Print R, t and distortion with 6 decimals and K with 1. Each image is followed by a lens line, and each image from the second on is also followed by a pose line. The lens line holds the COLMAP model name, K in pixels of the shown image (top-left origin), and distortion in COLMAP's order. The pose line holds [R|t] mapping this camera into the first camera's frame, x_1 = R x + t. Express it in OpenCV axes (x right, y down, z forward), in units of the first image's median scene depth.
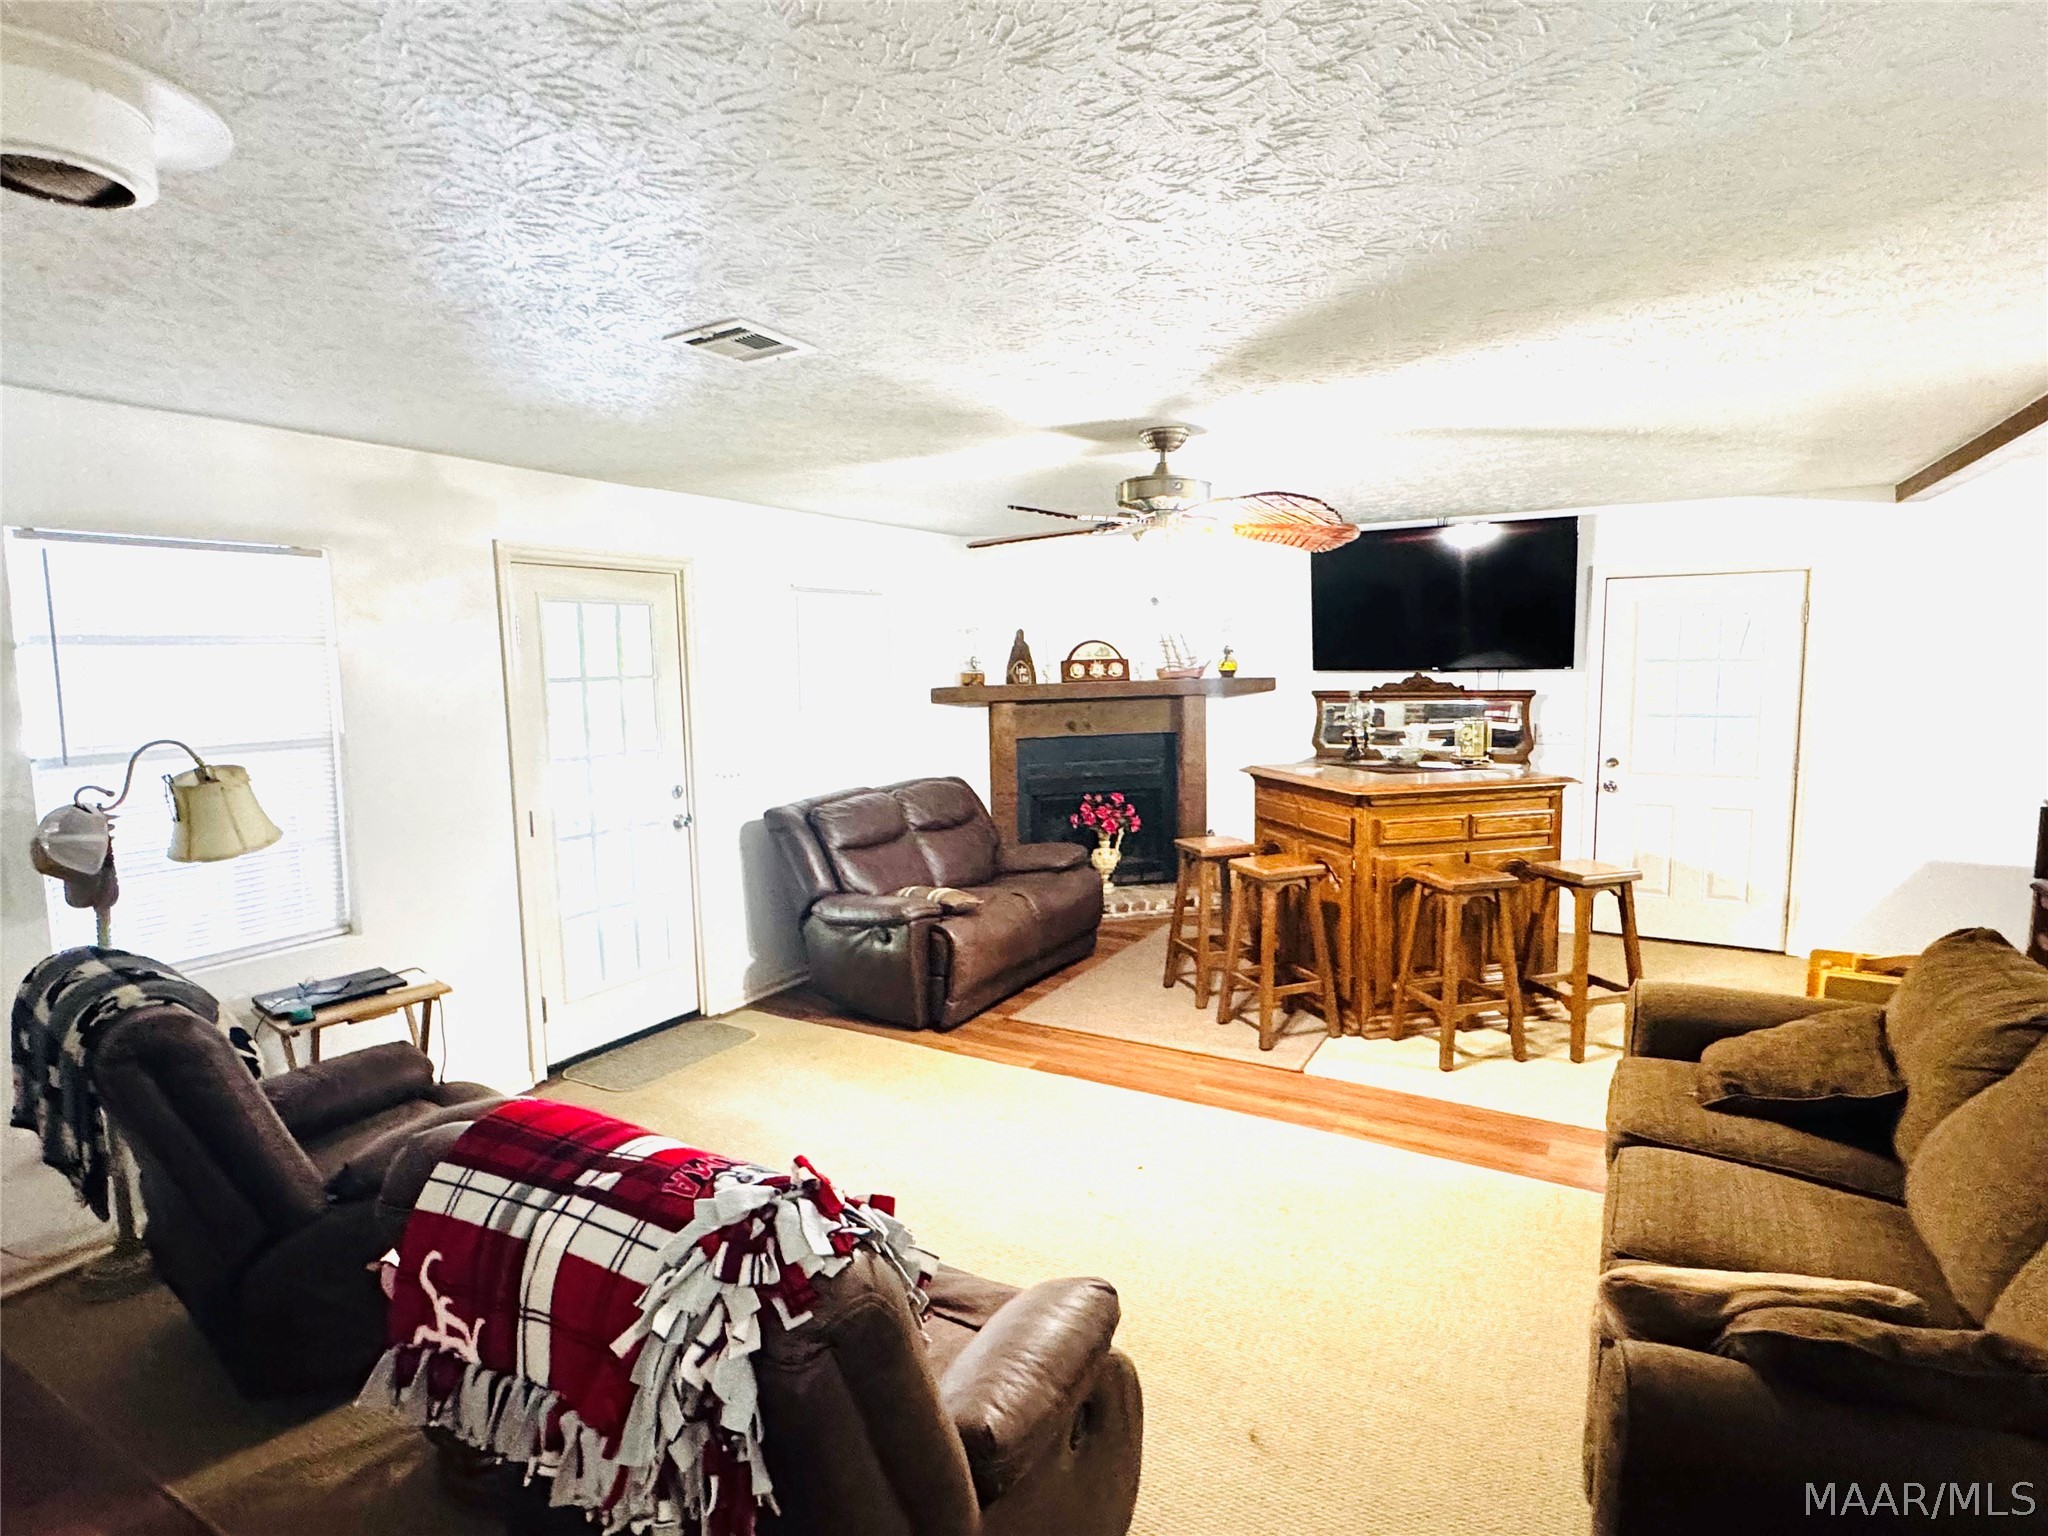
lens RADIAL K [[1046.8, 0, 1022.0], [0, 1046.8, 770.6], [0, 0, 1]] dist [0.002729, 0.000050]
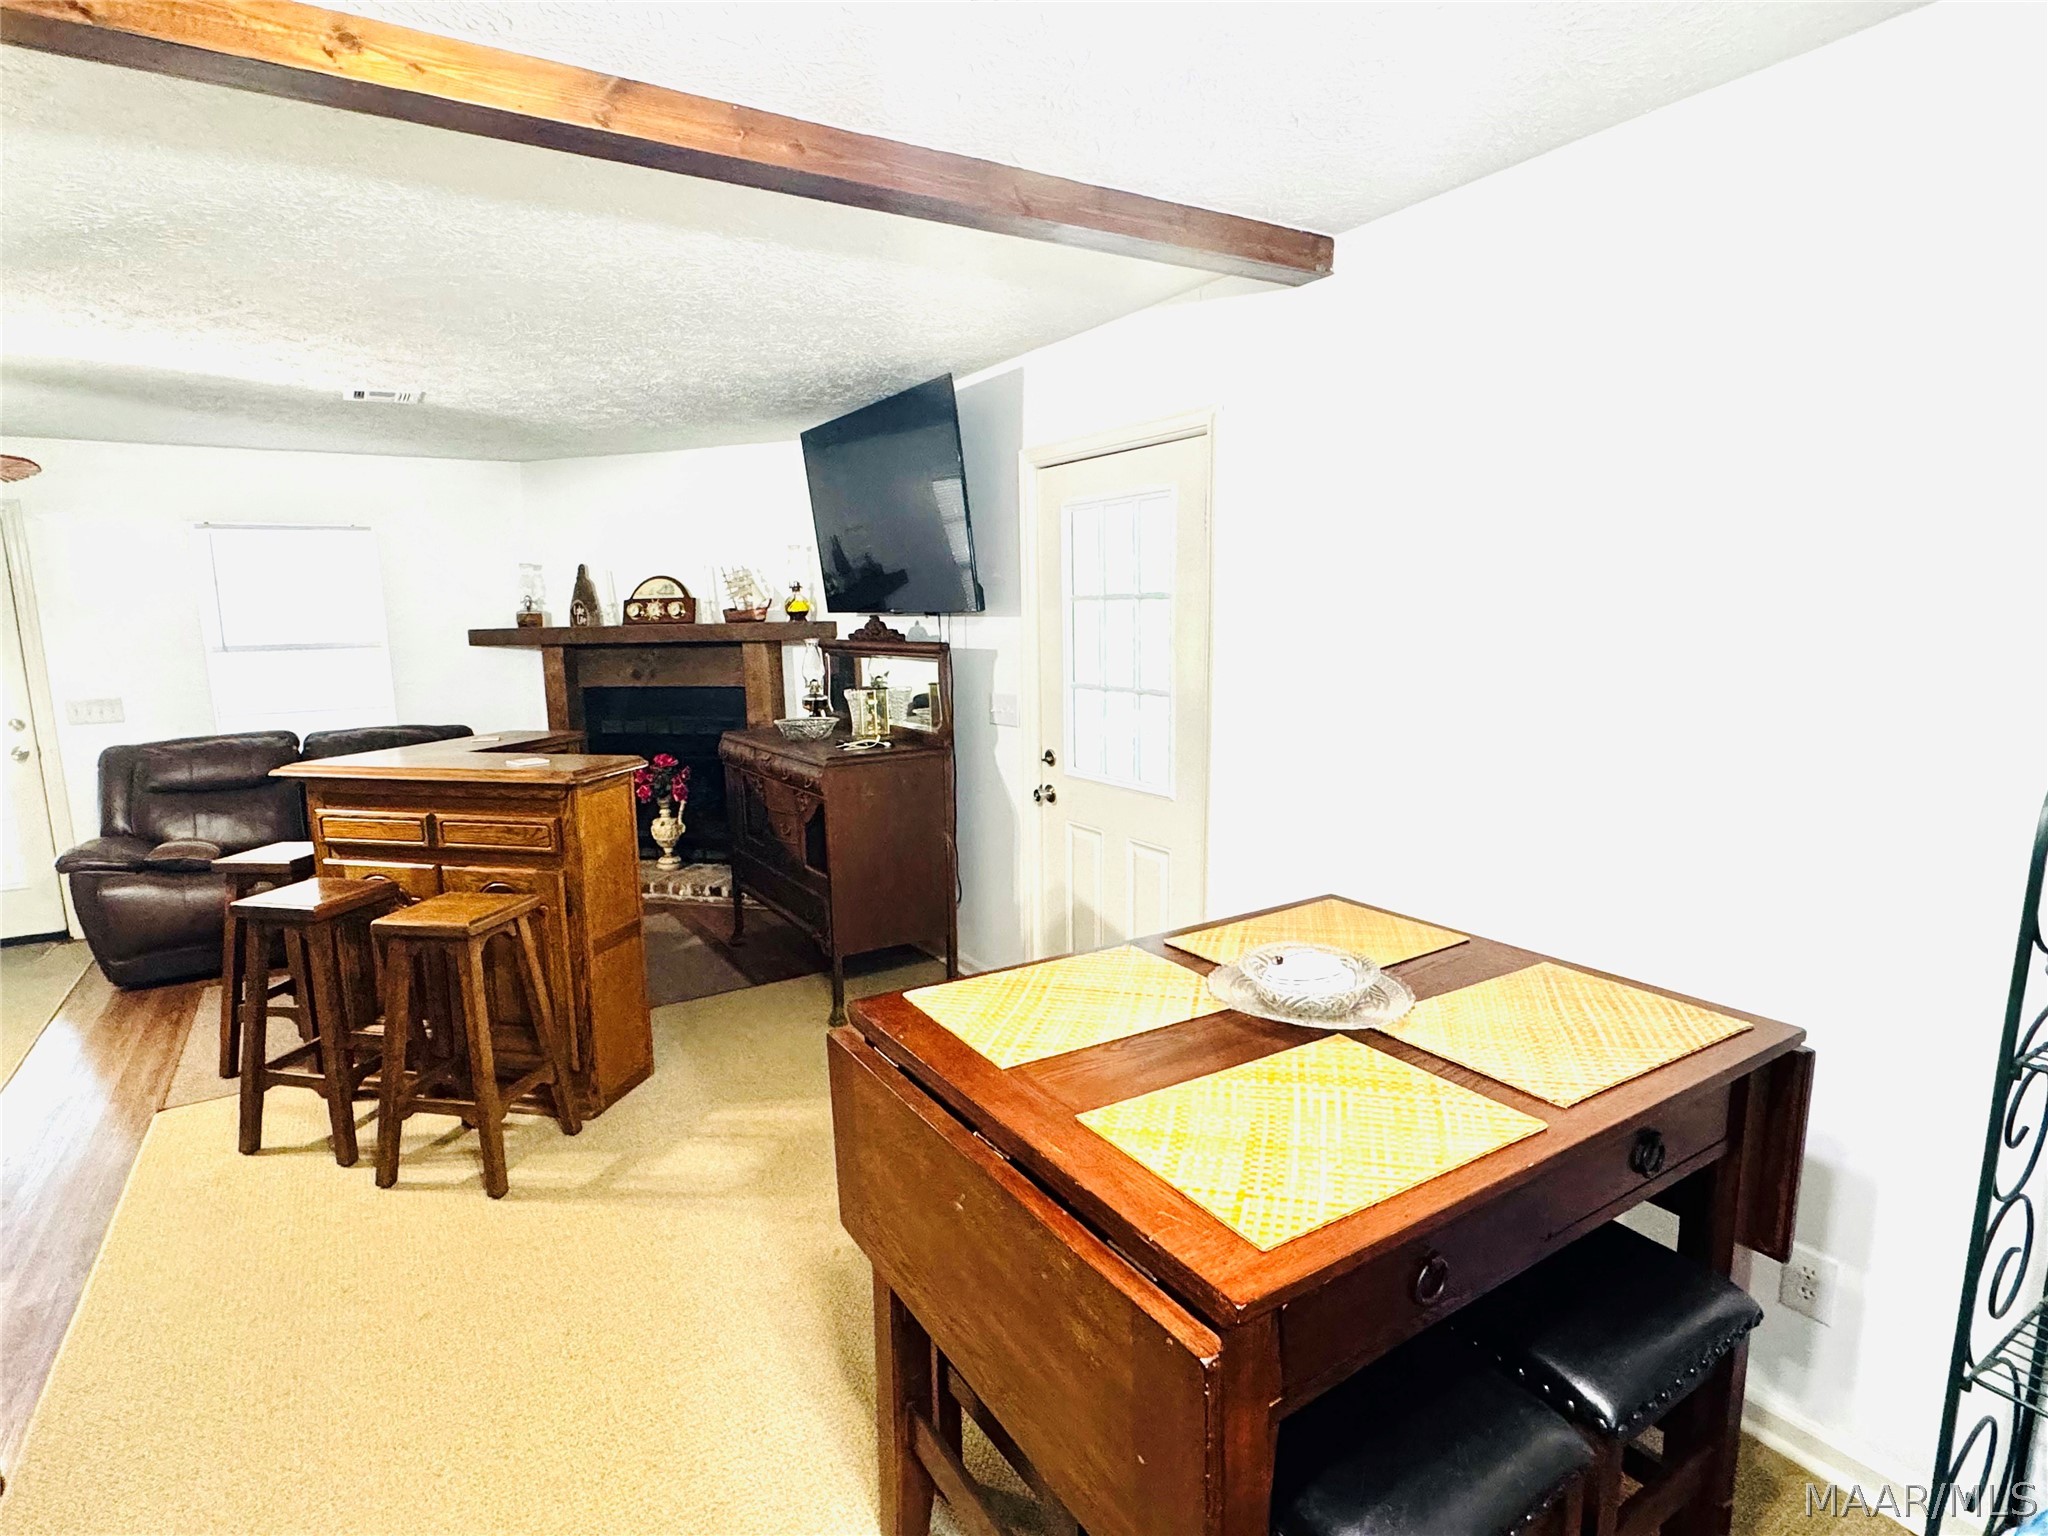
lens RADIAL K [[1046.8, 0, 1022.0], [0, 1046.8, 770.6], [0, 0, 1]] dist [0.002729, 0.000050]
pose [[0.882984, 0.073426, -0.463624, 0.768631], [-0.047277, 0.996579, 0.067792, -0.038578], [0.467016, -0.037940, 0.883435, 0.385387]]
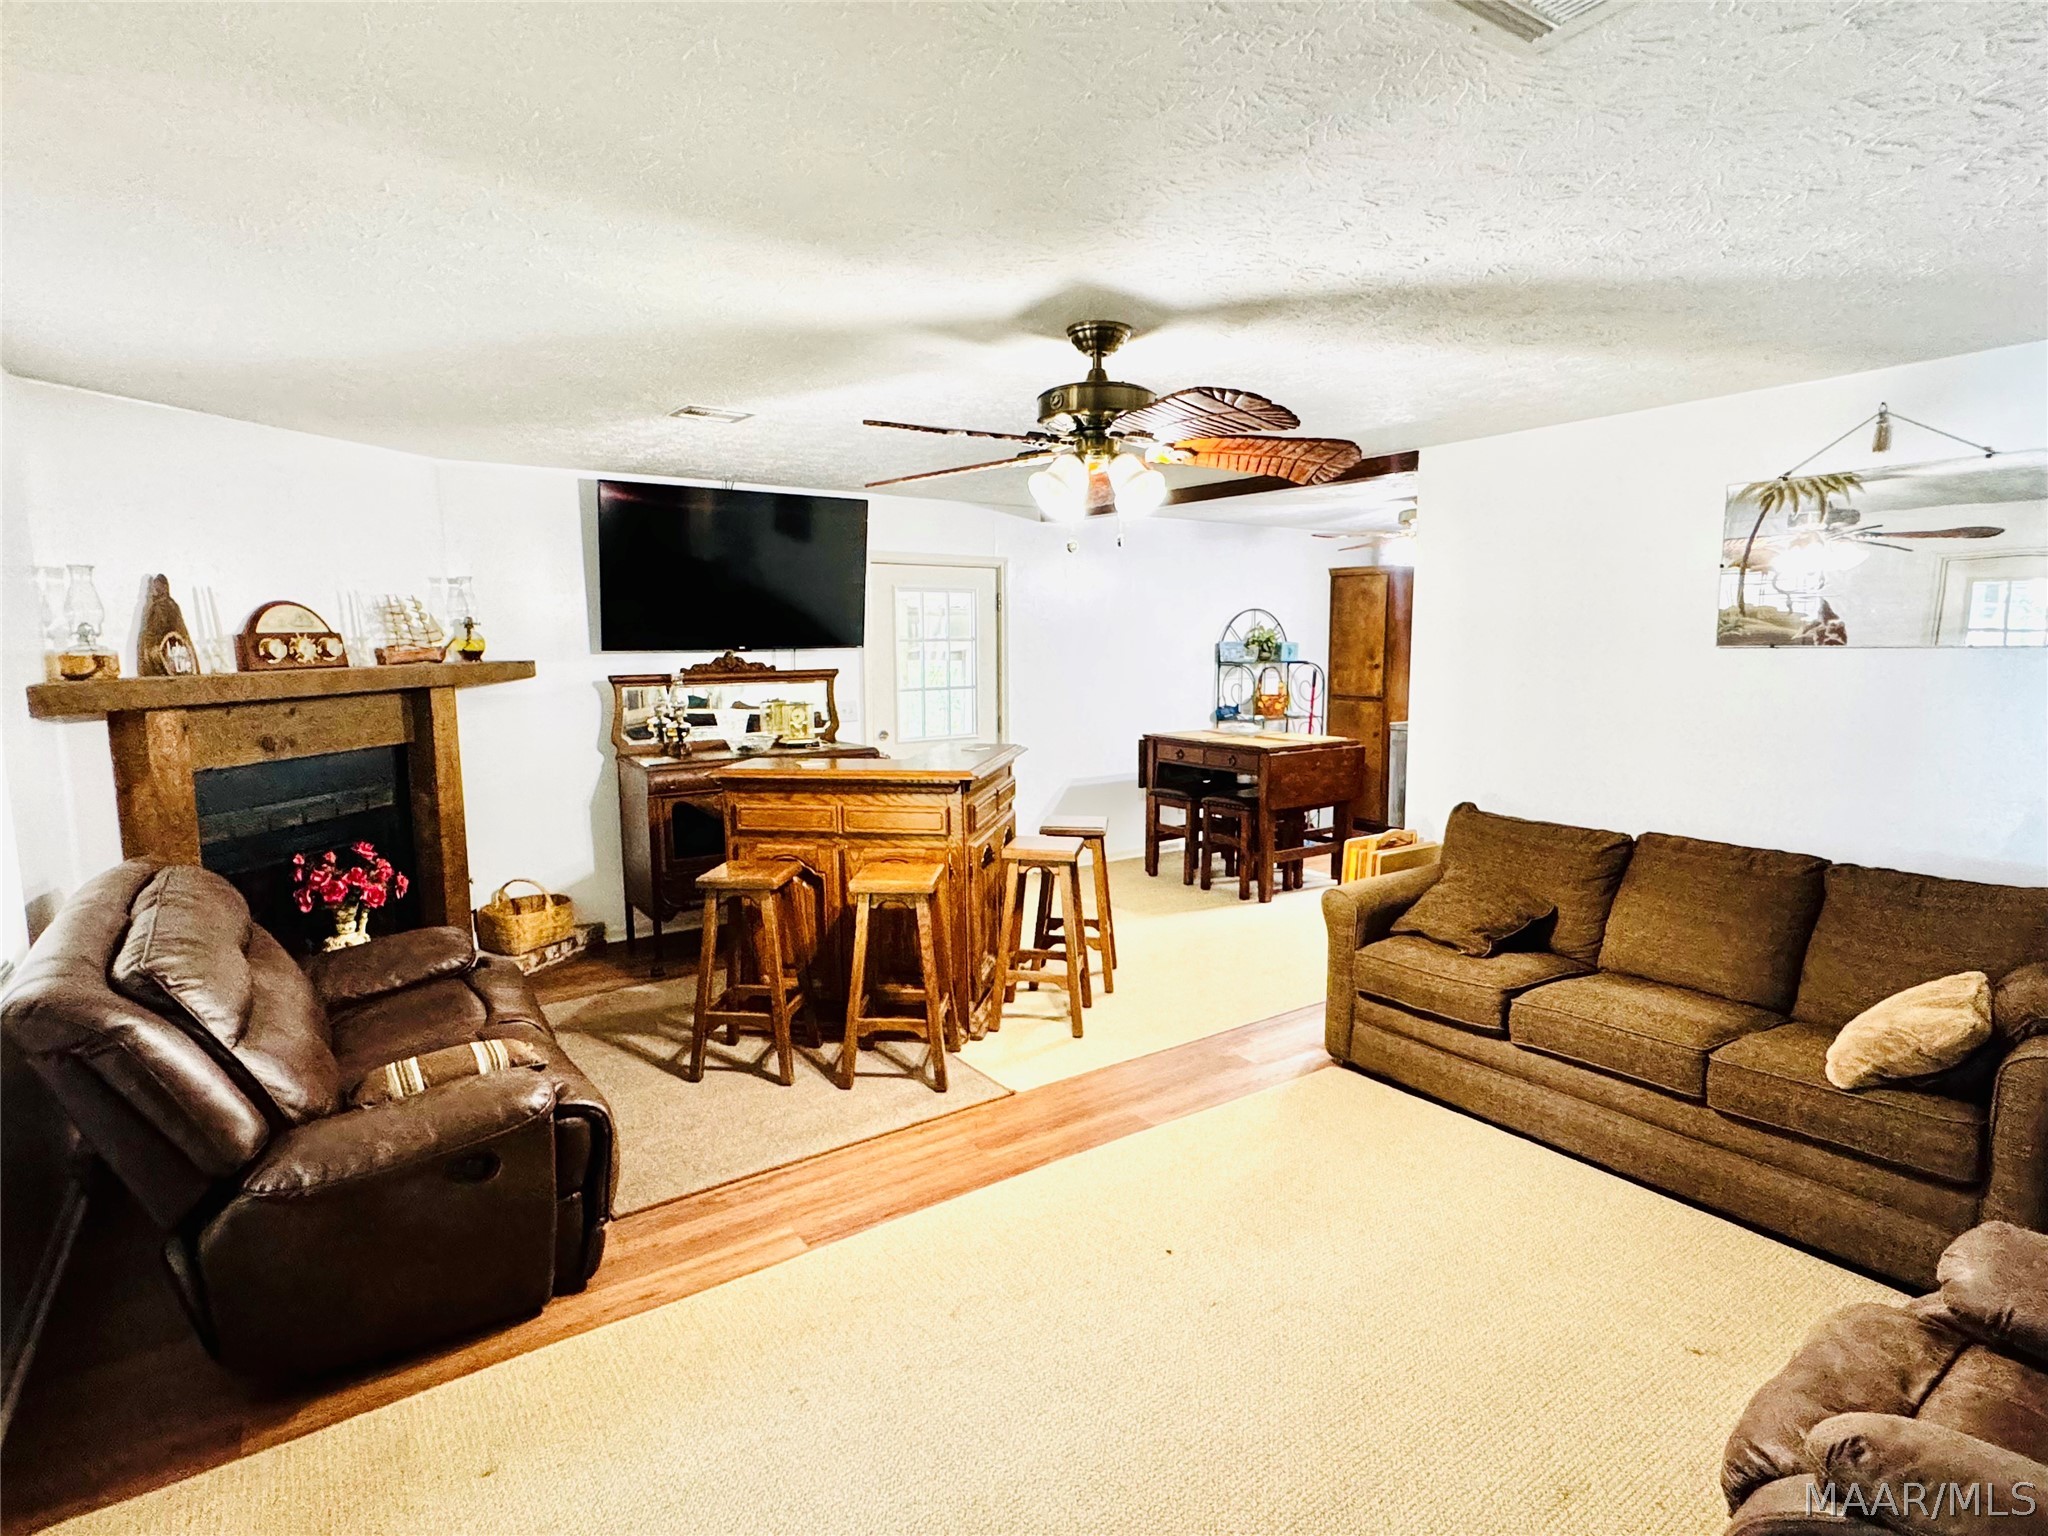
lens RADIAL K [[1046.8, 0, 1022.0], [0, 1046.8, 770.6], [0, 0, 1]] dist [0.002729, 0.000050]
pose [[0.425492, -0.102637, 0.899123, -0.315869], [0.096343, 0.993039, 0.067765, -0.027966], [-0.899819, 0.057790, 0.432419, 0.372331]]
